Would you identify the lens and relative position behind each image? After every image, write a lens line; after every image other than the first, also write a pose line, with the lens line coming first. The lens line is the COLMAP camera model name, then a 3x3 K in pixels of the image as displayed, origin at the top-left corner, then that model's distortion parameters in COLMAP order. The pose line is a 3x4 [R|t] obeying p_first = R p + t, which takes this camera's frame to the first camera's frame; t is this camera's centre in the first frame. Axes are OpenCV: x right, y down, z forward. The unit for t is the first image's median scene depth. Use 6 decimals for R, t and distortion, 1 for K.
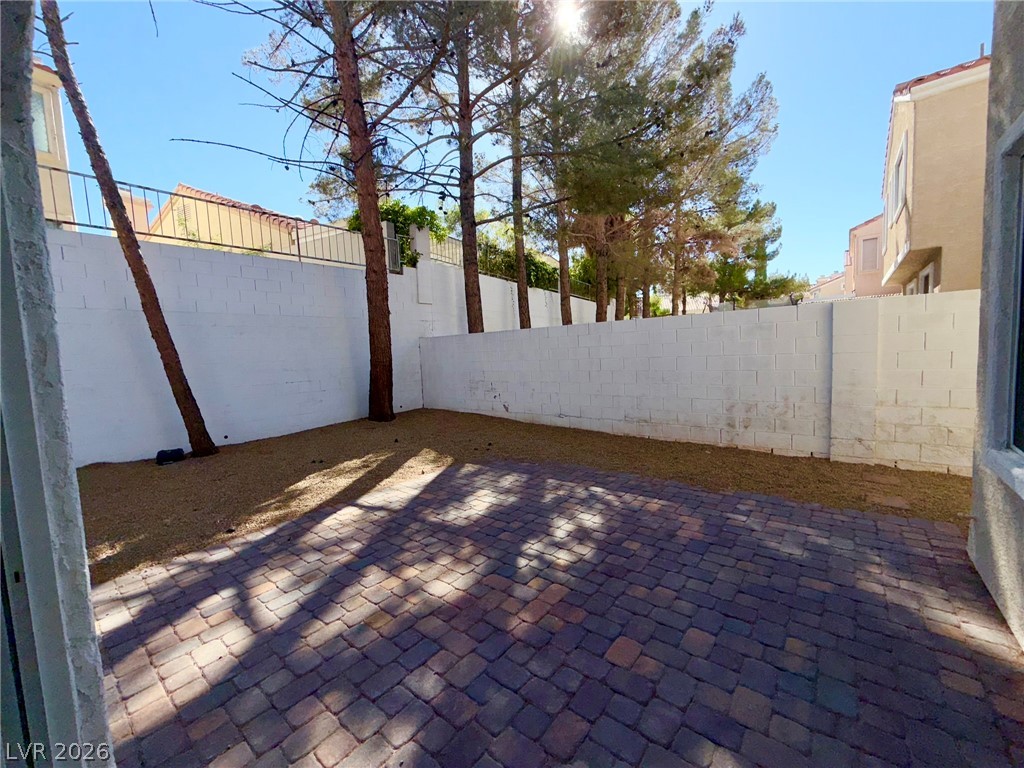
lens RADIAL K [[415.2, 0, 512.0], [0, 415.2, 384.0], [0, 0, 1]] dist [0.000132, 0.000344]
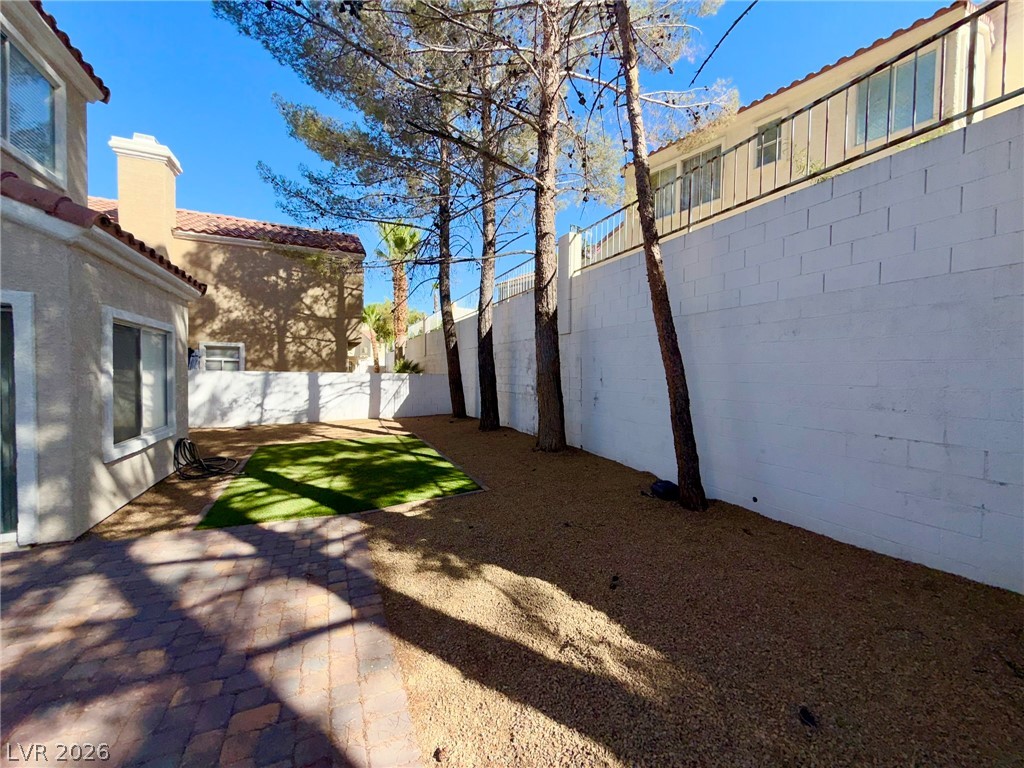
lens RADIAL K [[408.2, 0, 509.1], [0, 408.2, 384.5], [0, 0, 1]] dist [0.000151, 0.000386]
pose [[-0.446886, 0.058947, -0.892647, 0.036584], [-0.068869, 0.992599, 0.100026, -0.148596], [0.891936, 0.106176, -0.439519, 1.673670]]
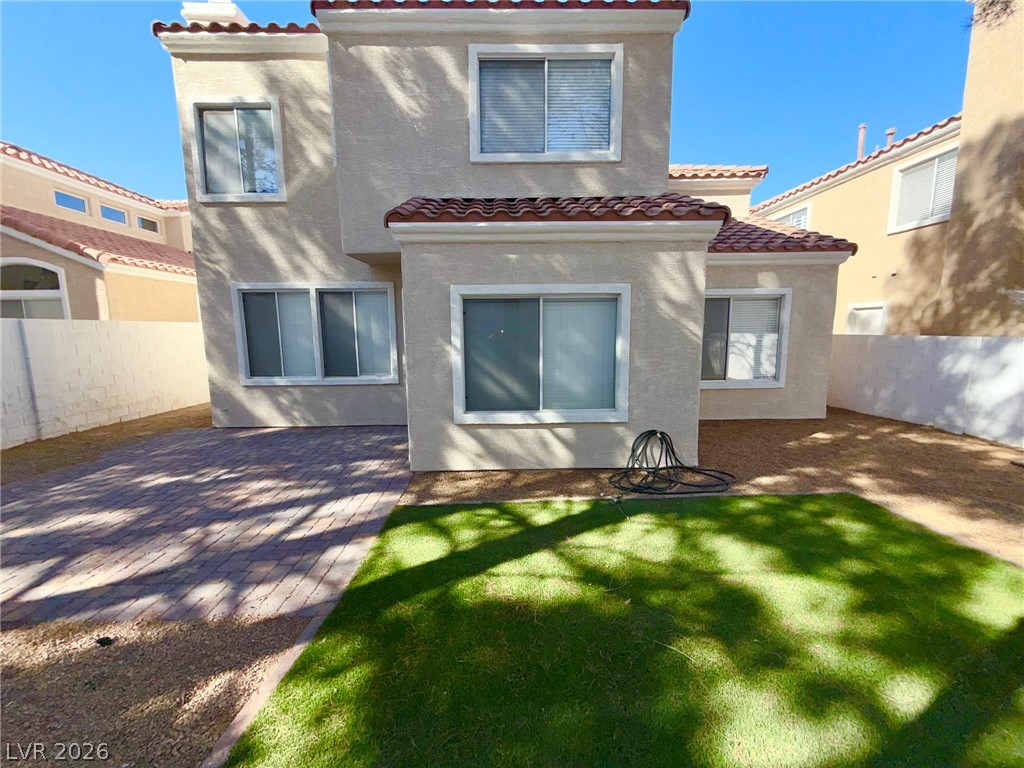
lens RADIAL K [[408.2, 0, 509.1], [0, 408.2, 384.5], [0, 0, 1]] dist [0.000151, 0.000386]
pose [[-0.646975, -0.057345, 0.760352, -1.536691], [0.097909, 0.982666, 0.157421, -0.061683], [-0.756199, 0.176293, -0.630146, 0.892812]]
